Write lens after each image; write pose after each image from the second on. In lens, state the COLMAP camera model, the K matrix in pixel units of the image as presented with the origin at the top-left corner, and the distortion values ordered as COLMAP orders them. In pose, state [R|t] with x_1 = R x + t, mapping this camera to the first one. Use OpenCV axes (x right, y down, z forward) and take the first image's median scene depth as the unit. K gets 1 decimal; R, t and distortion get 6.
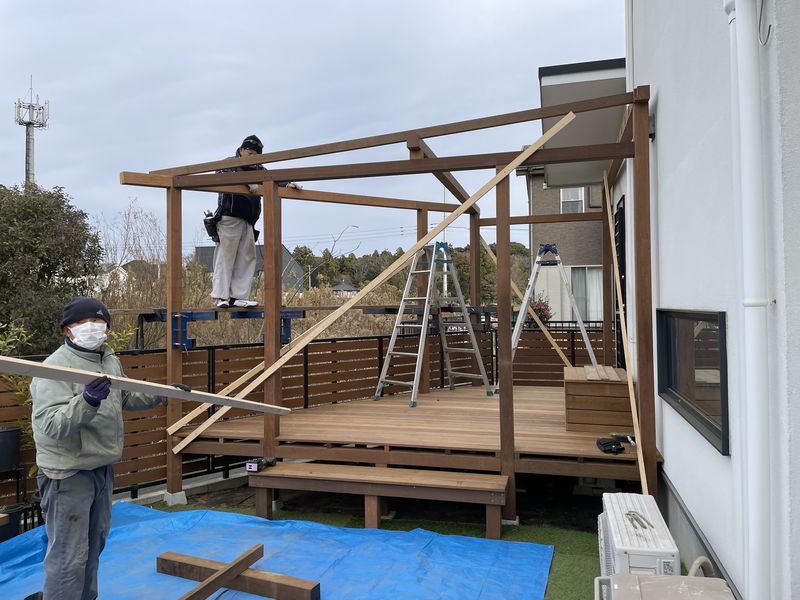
lens RADIAL K [[593.9, 0, 400.4], [0, 593.9, 294.8], [0, 0, 1]] dist [0.063985, -0.003997]
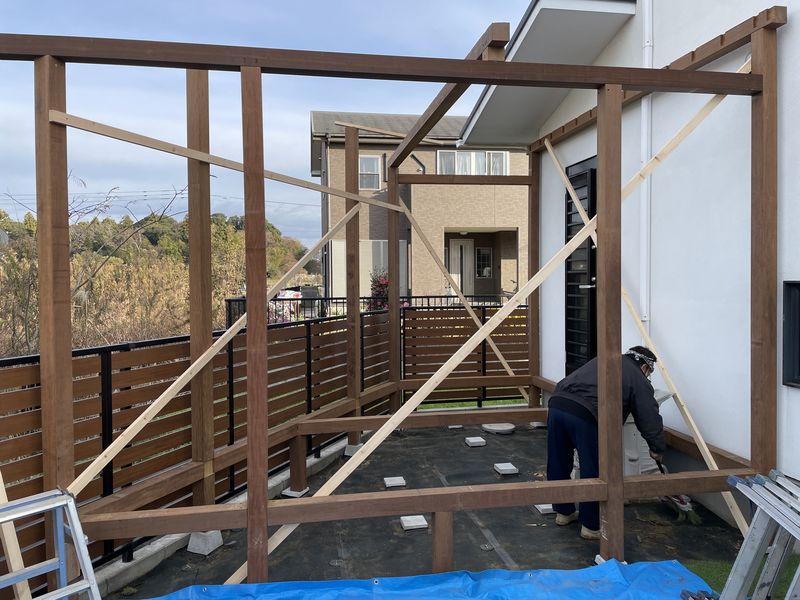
lens RADIAL K [[593.9, 0, 400.4], [0, 593.9, 294.8], [0, 0, 1]] dist [0.063985, -0.003997]
pose [[0.910292, -0.011152, 0.413816, -0.286053], [-0.006261, 0.999152, 0.040700, 0.007904], [-0.413919, -0.039640, 0.909450, 0.330006]]
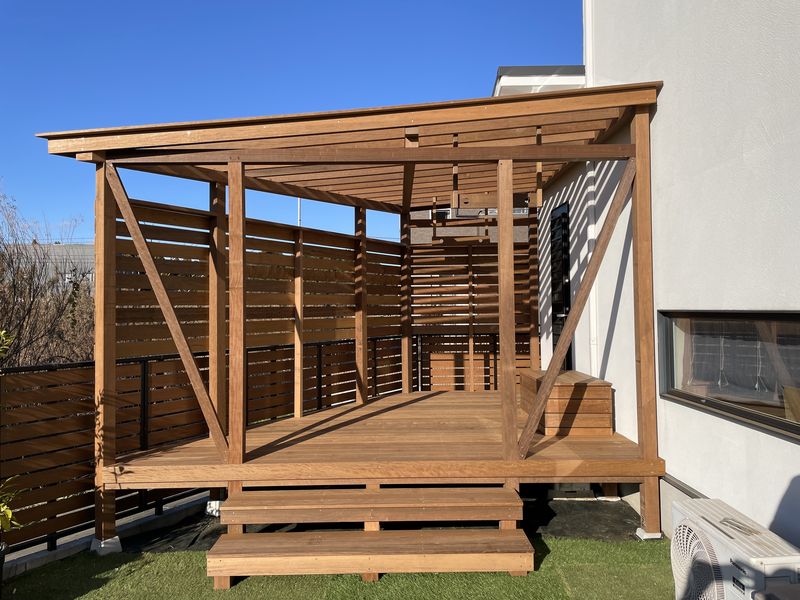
lens RADIAL K [[593.9, 0, 400.4], [0, 593.9, 294.8], [0, 0, 1]] dist [0.063985, -0.003997]
pose [[0.971277, 0.003697, 0.237924, -0.163428], [-0.001403, 0.999951, -0.009812, 0.006185], [-0.237949, 0.009196, 0.971234, 0.095459]]
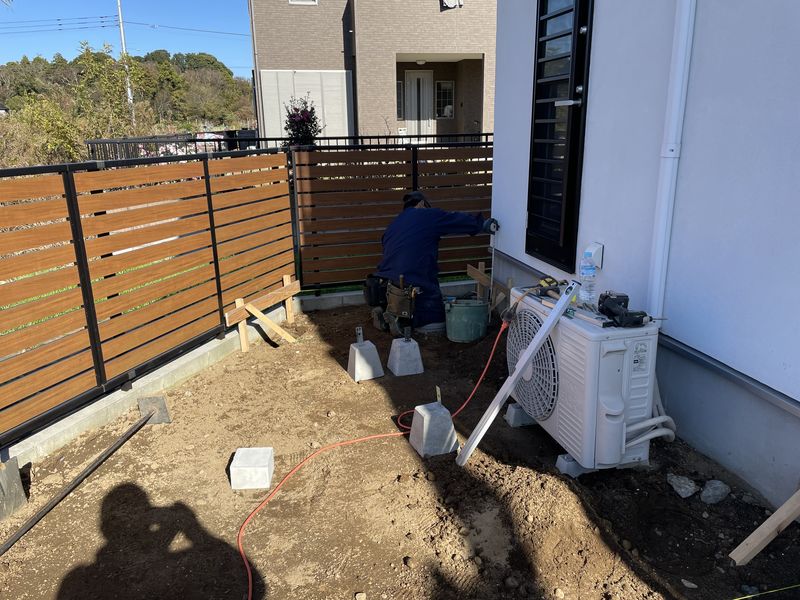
lens RADIAL K [[601.7, 0, 400.0], [0, 601.7, 300.0], [0, 0, 1]] dist [0.052479, -0.076068]
pose [[0.885824, -0.134879, 0.443987, -0.037419], [-0.000399, 0.956600, 0.291404, 0.043947], [-0.464022, -0.258310, 0.847325, 0.618018]]
